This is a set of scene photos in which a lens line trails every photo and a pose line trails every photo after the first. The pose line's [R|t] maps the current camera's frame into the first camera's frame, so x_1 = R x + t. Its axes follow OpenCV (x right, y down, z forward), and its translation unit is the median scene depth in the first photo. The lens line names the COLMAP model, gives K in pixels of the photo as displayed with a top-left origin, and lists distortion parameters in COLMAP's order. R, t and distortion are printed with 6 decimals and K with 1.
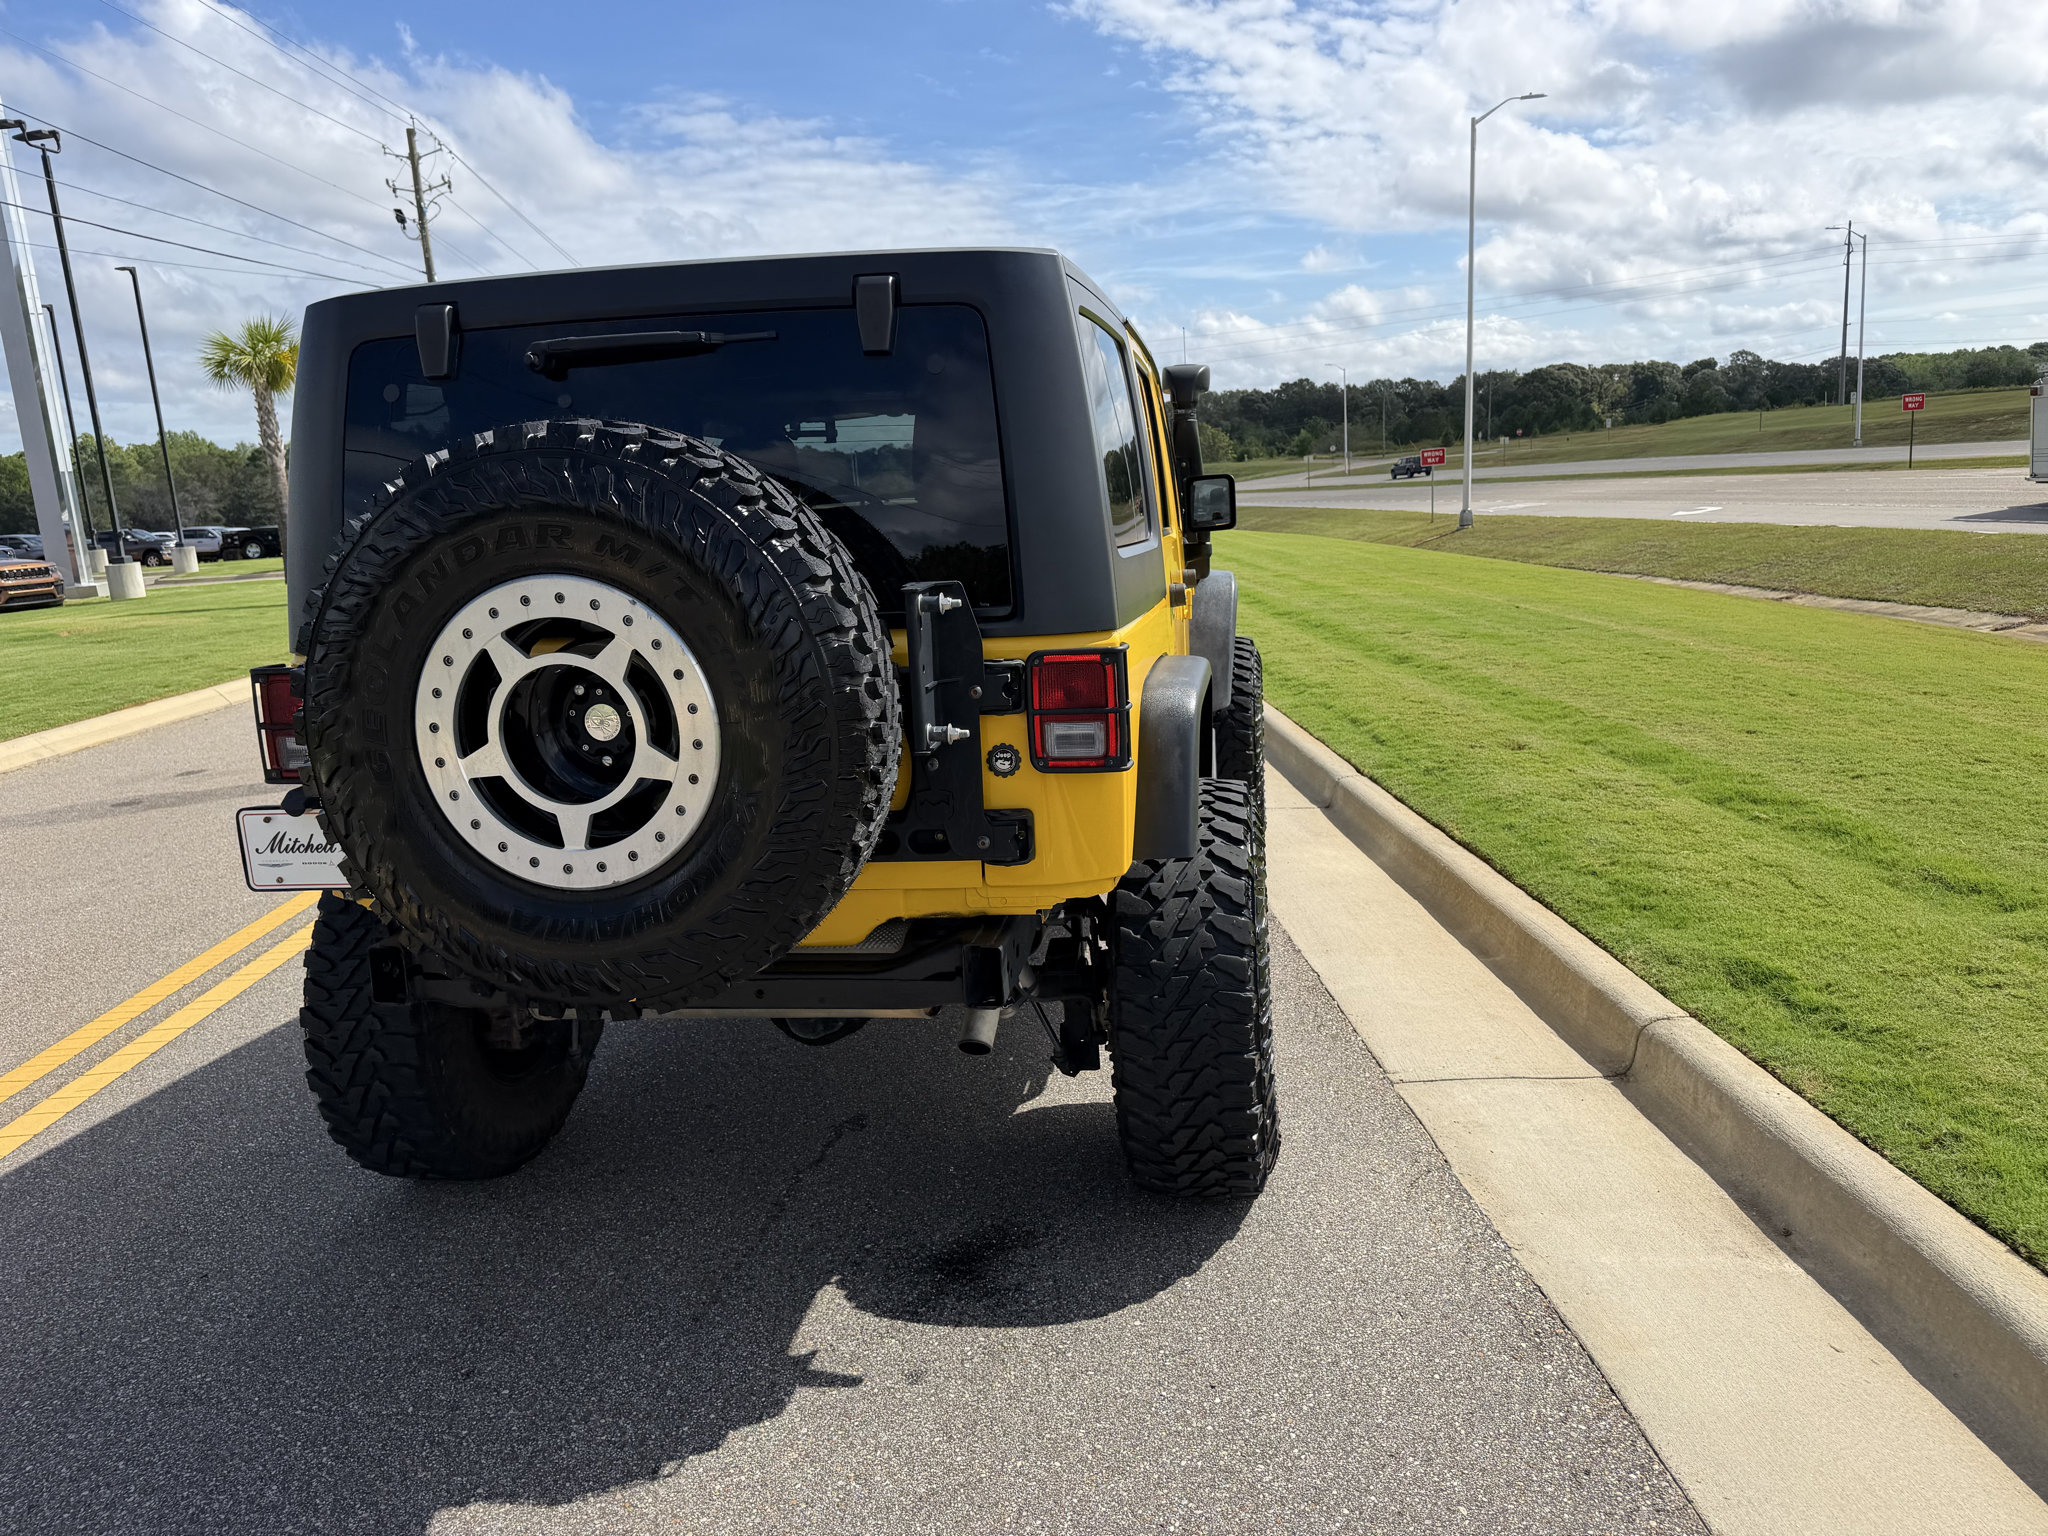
lens RADIAL K [[1457.1, 0, 1035.8], [0, 1457.1, 744.7], [0, 0, 1]] dist [0.027970, -0.037584]
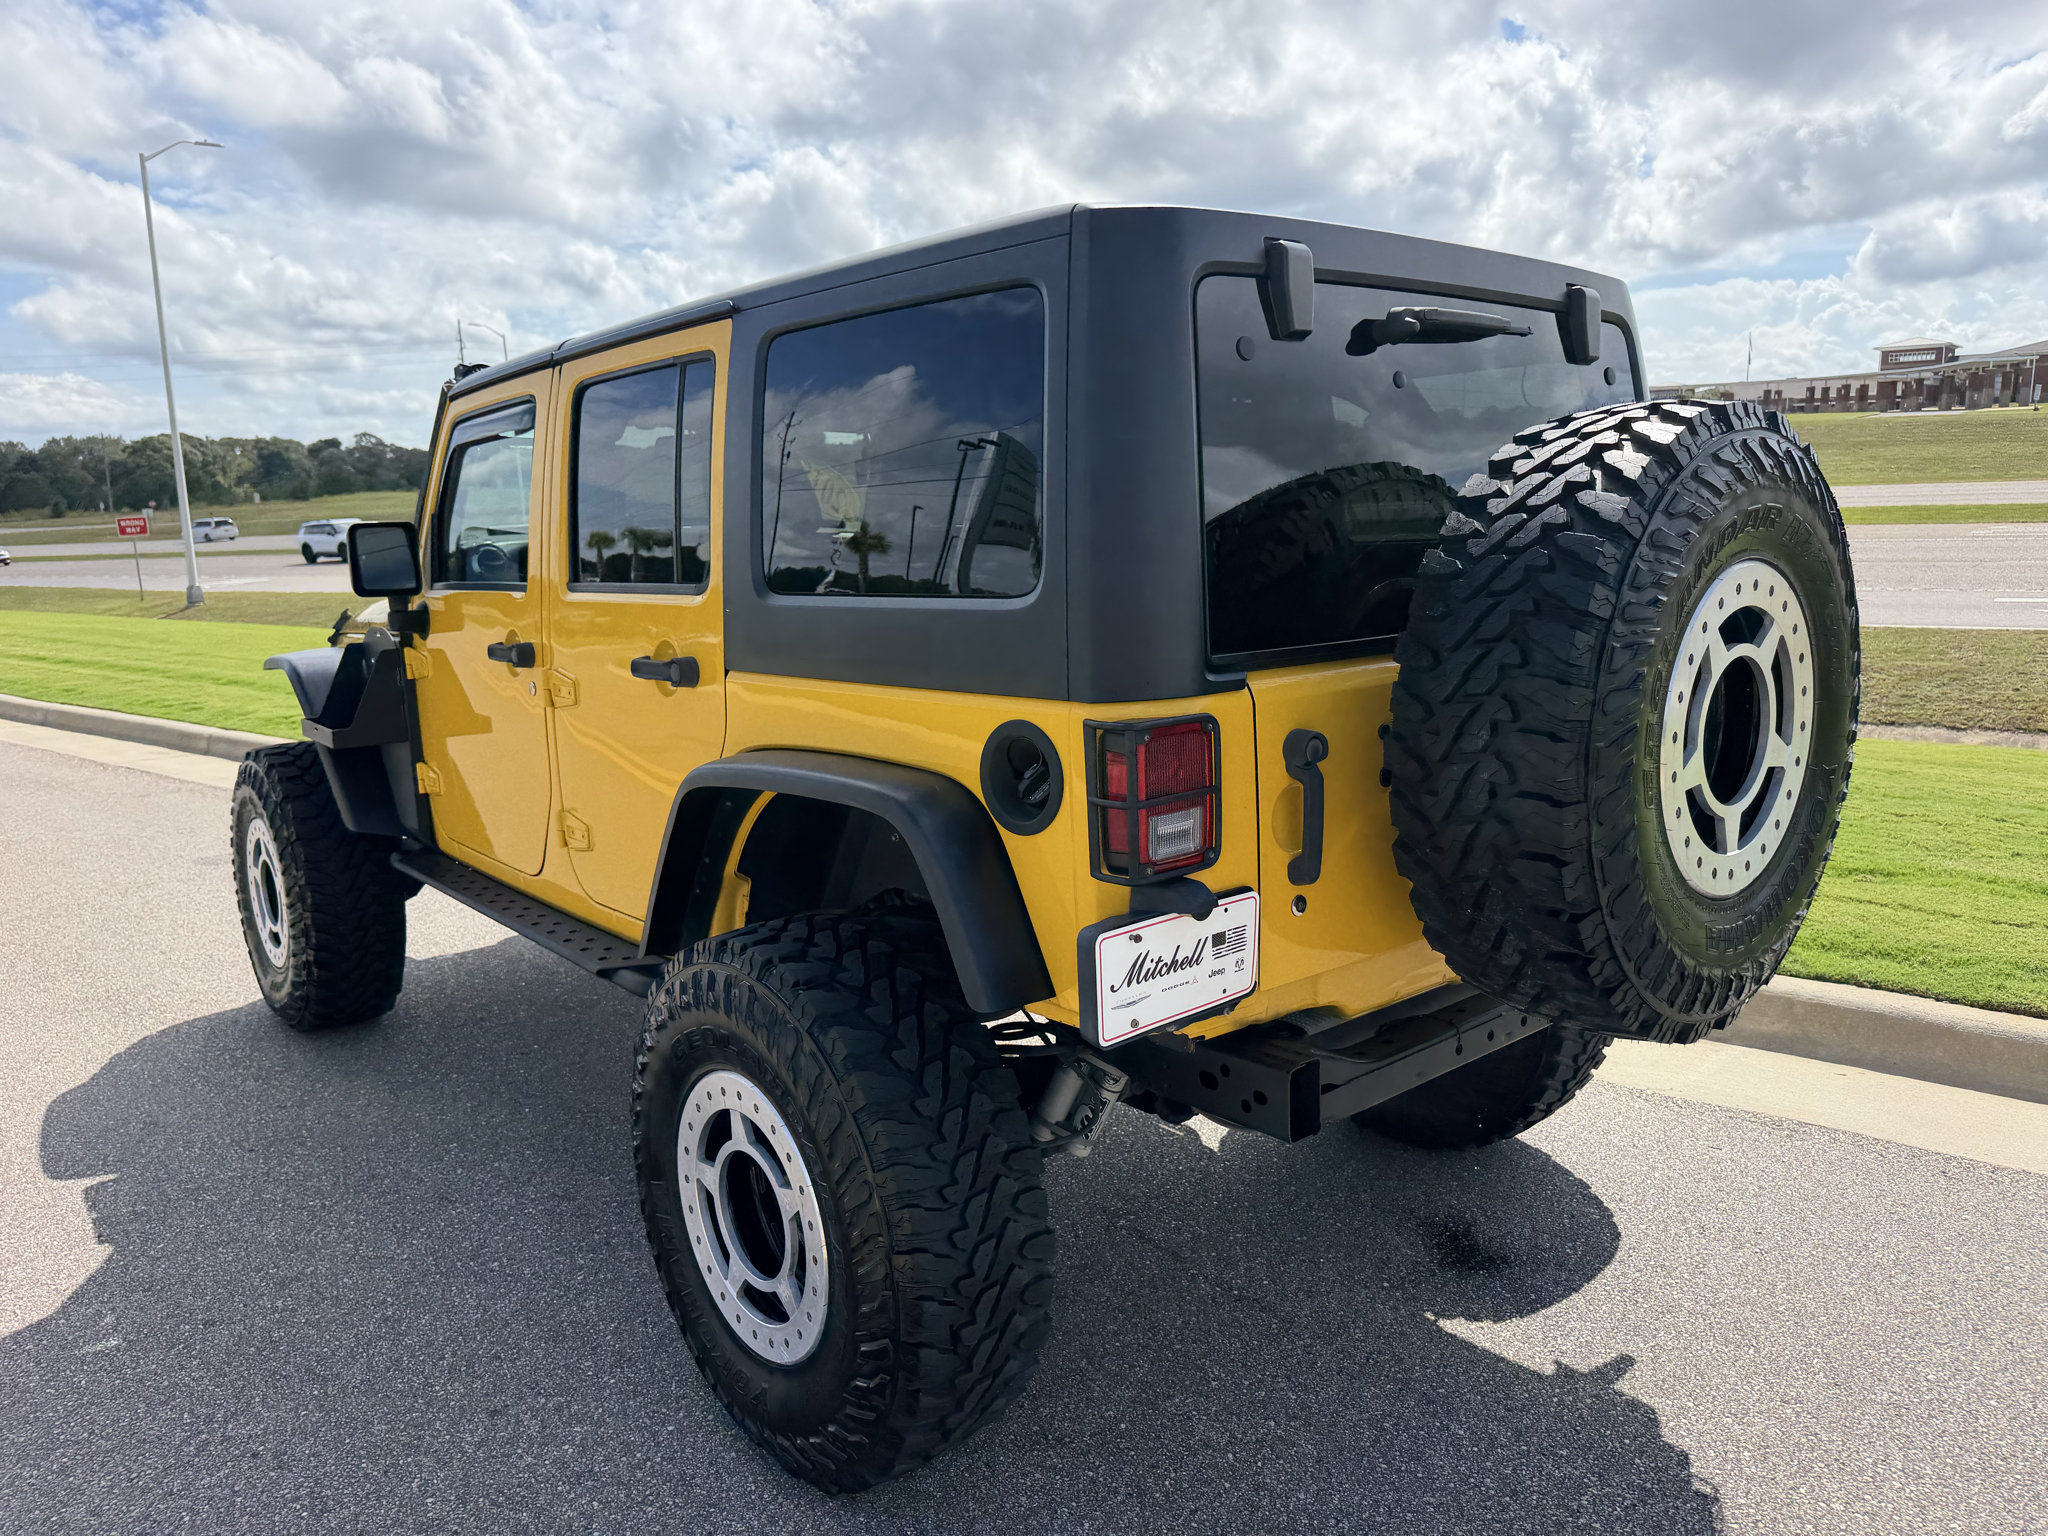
lens RADIAL K [[1470.8, 0, 1028.6], [0, 1470.8, 757.9], [0, 0, 1]] dist [0.015936, -0.030297]
pose [[0.650188, -0.096838, 0.753577, -1.294555], [0.130774, 0.991305, 0.014555, -0.061056], [-0.748434, 0.089085, 0.657199, 0.688363]]
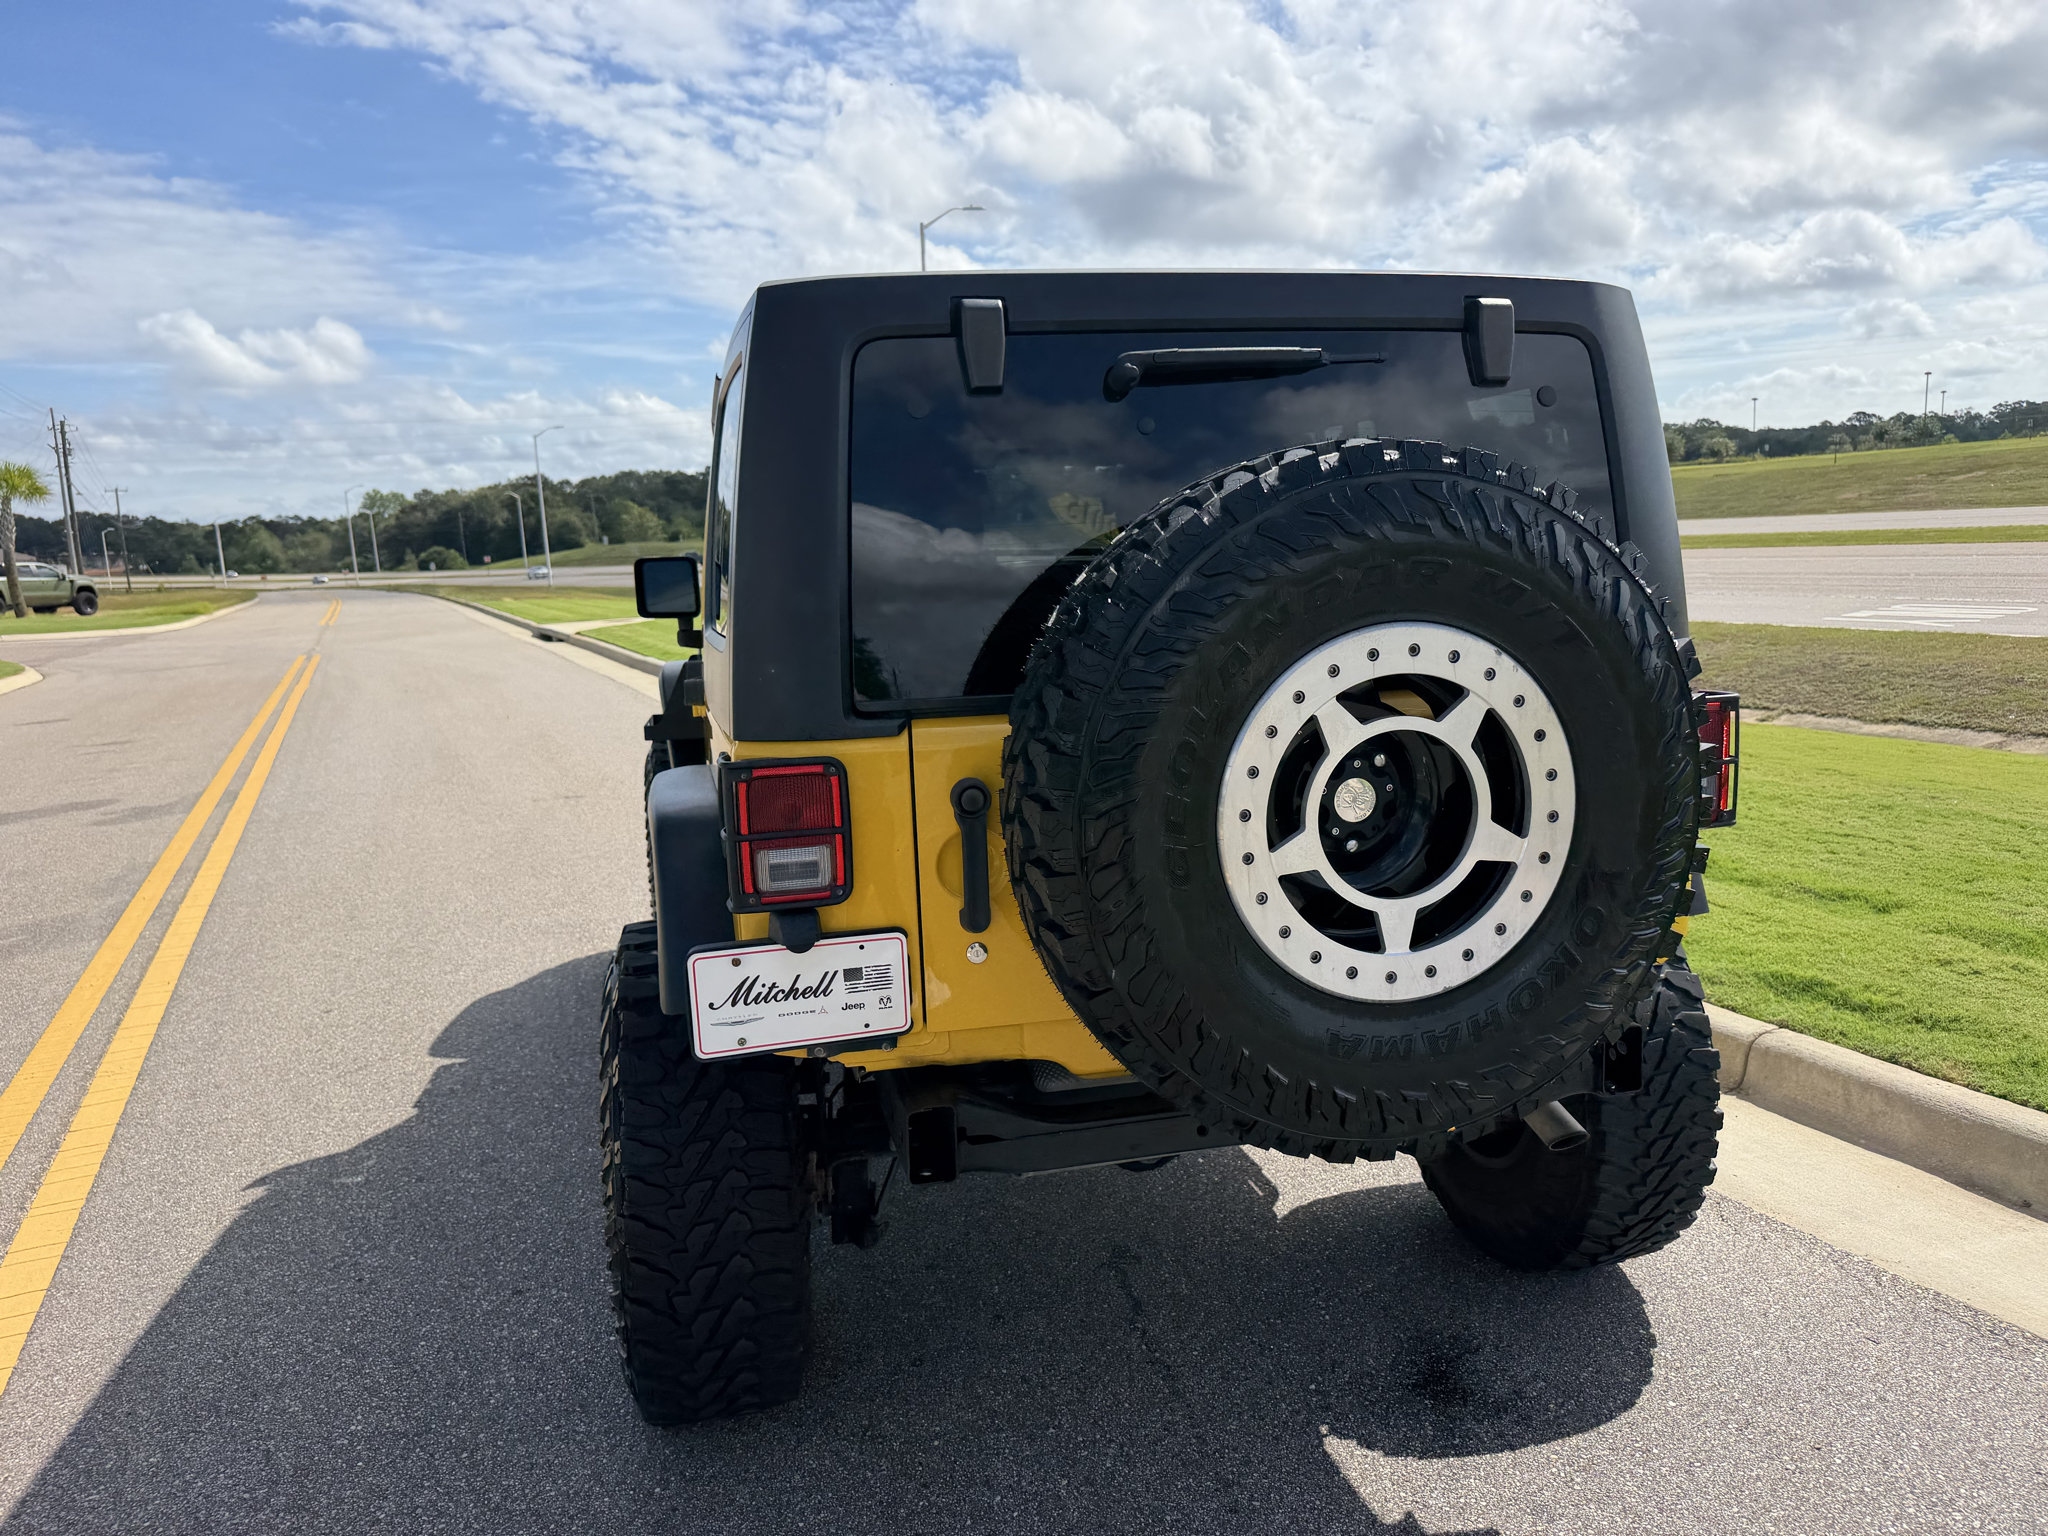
lens RADIAL K [[1457.1, 0, 1035.8], [0, 1457.1, 744.7], [0, 0, 1]] dist [0.027970, -0.037584]
pose [[0.925572, -0.040437, 0.376405, -0.793912], [0.060947, 0.997226, -0.042734, -0.022666], [-0.373633, 0.062494, 0.925469, 0.293436]]
